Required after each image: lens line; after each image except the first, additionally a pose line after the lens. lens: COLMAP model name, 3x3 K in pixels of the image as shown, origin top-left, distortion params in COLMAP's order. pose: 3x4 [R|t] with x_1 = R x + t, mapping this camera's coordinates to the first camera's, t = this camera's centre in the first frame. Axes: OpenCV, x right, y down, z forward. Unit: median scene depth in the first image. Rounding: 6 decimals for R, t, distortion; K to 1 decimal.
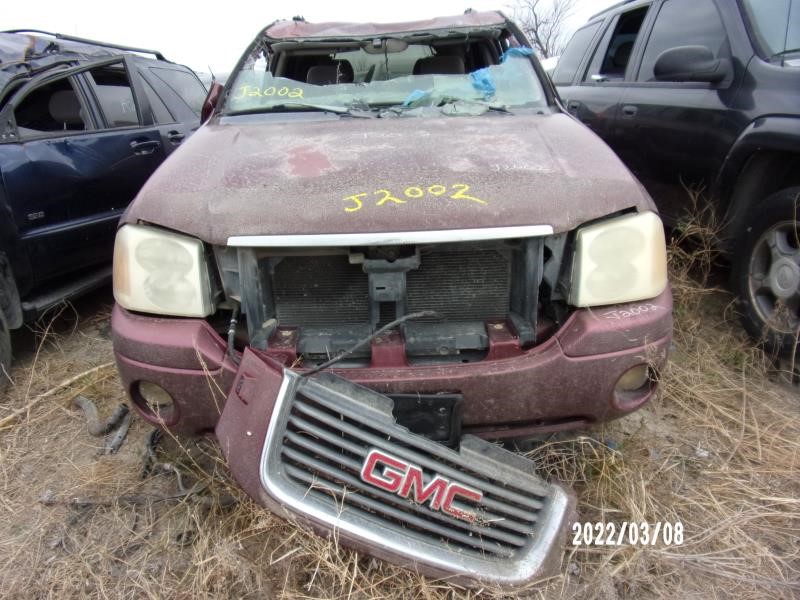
lens RADIAL K [[629.7, 0, 400.0], [0, 629.7, 300.0], [0, 0, 1]] dist [-0.033353, 0.001782]
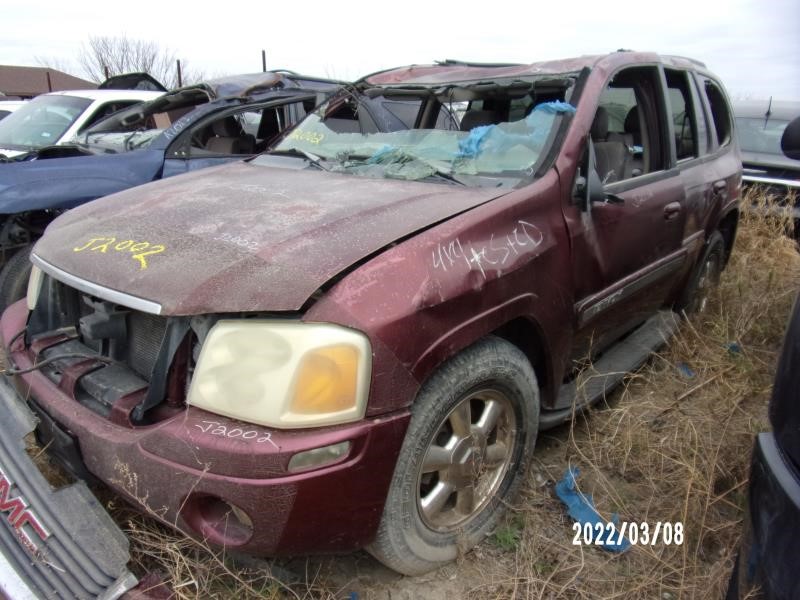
lens RADIAL K [[629.7, 0, 400.0], [0, 629.7, 300.0], [0, 0, 1]] dist [-0.033353, 0.001782]
pose [[0.727635, 0.238002, -0.643352, 0.699324], [-0.261199, 0.963358, 0.060968, -0.176578], [0.634288, 0.123681, 0.763139, 0.331162]]
